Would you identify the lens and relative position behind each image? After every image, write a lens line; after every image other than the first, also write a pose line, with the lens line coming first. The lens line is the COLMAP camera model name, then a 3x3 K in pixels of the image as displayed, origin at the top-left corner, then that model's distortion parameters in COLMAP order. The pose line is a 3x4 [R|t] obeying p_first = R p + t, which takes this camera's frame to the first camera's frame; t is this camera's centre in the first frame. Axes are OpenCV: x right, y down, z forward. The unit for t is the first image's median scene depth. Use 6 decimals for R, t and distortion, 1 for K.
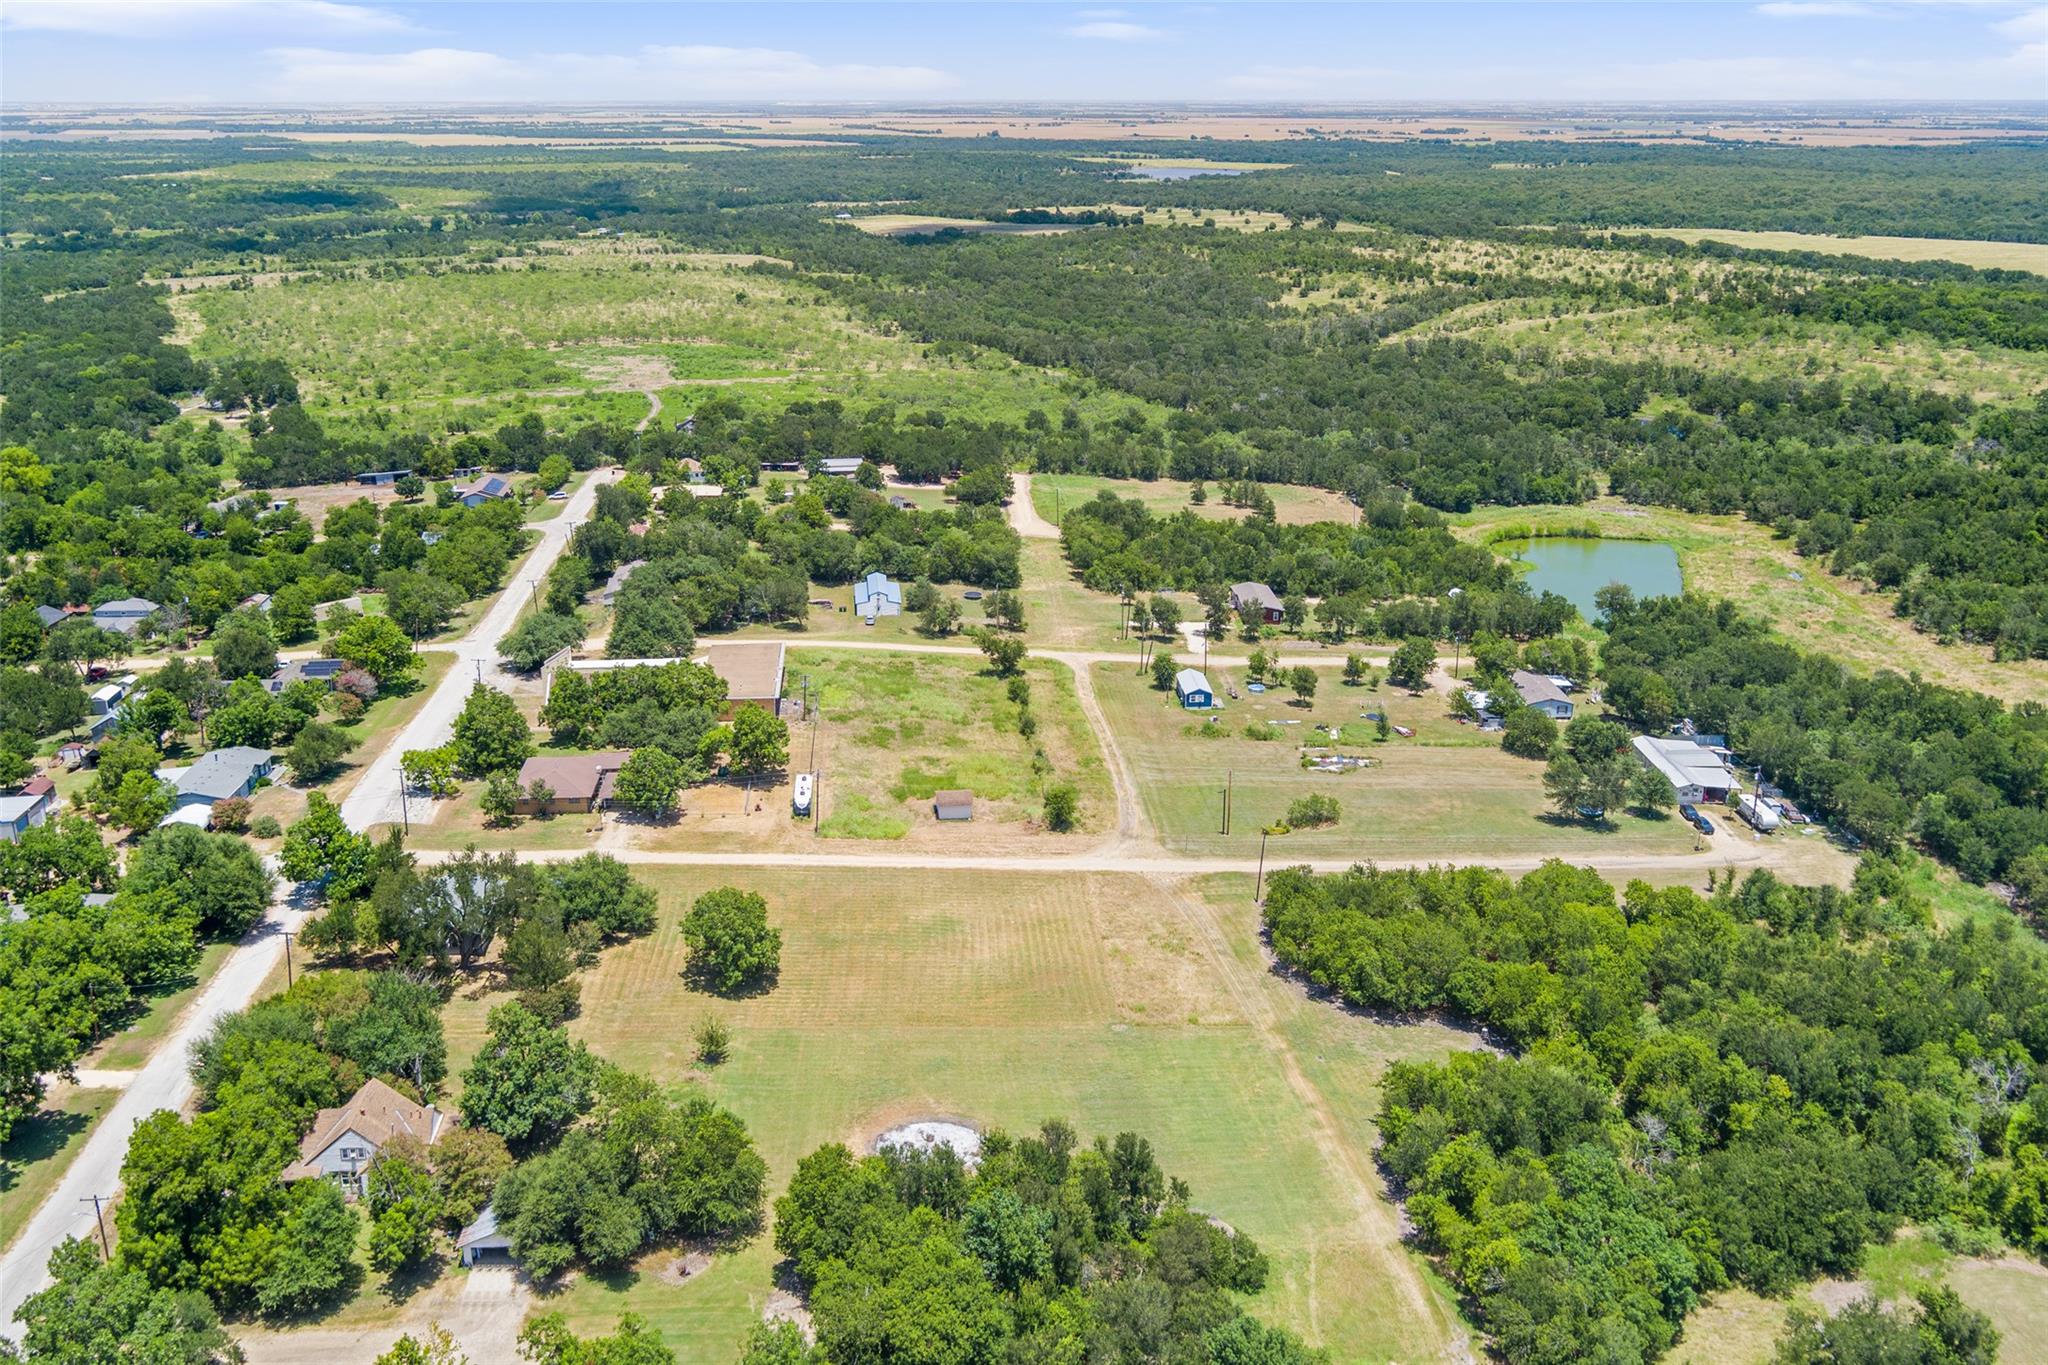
lens RADIAL K [[1584.8, 0, 1024.0], [0, 1584.8, 682.5], [0, 0, 1]] dist [-0.002839, -0.001511]
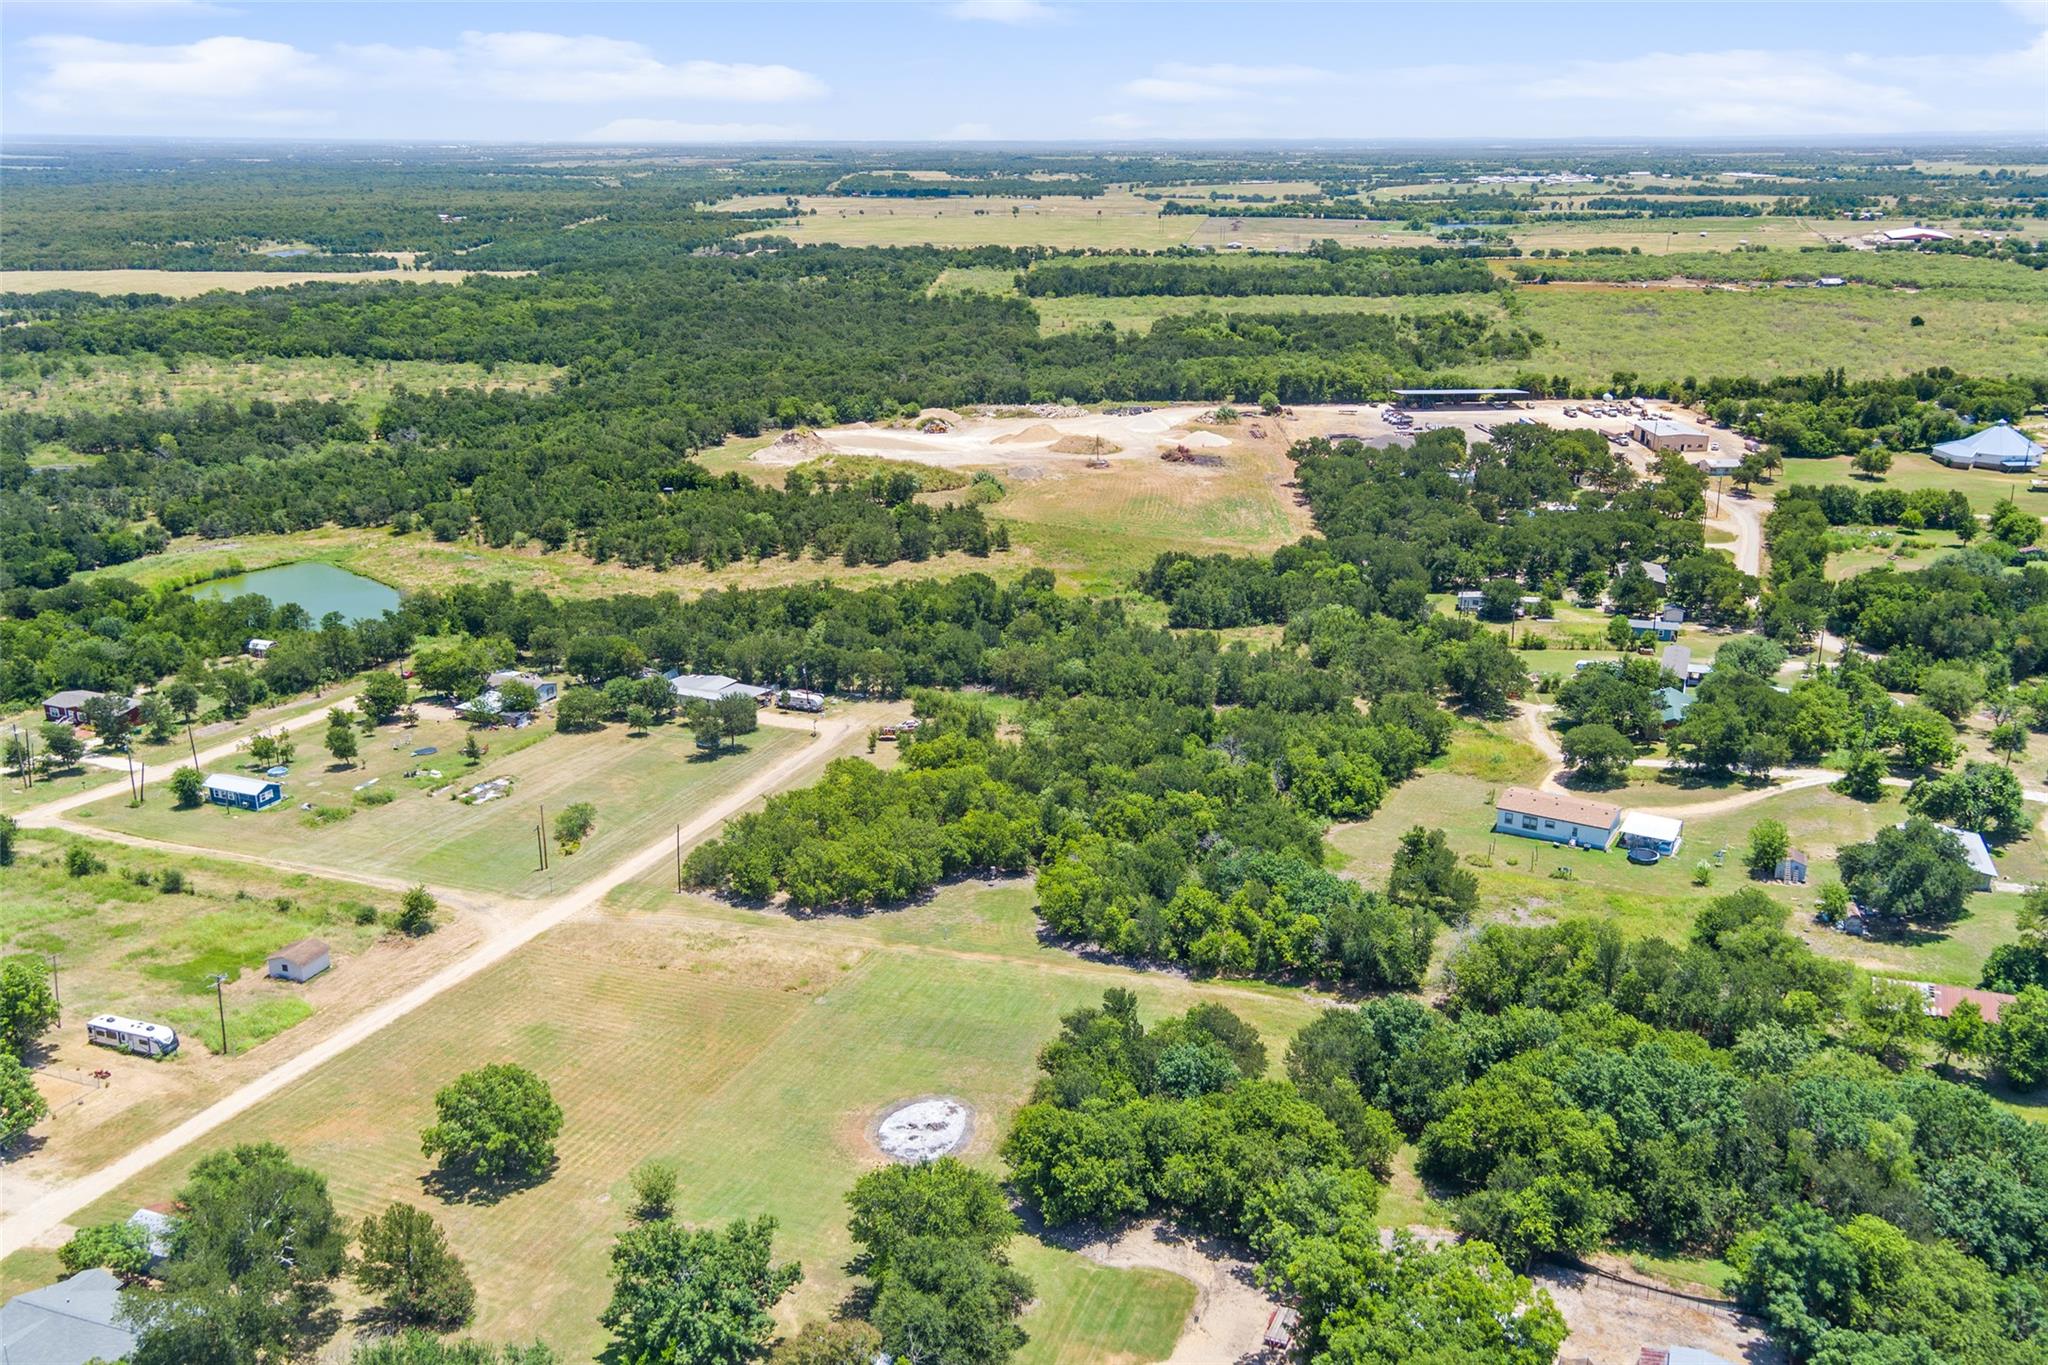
lens RADIAL K [[1584.8, 0, 1024.0], [0, 1584.8, 682.5], [0, 0, 1]] dist [-0.002839, -0.001511]
pose [[0.434840, -0.279679, 0.855976, -0.424507], [0.296392, 0.942035, 0.157230, -0.060024], [-0.850333, 0.185334, 0.492529, 0.204517]]
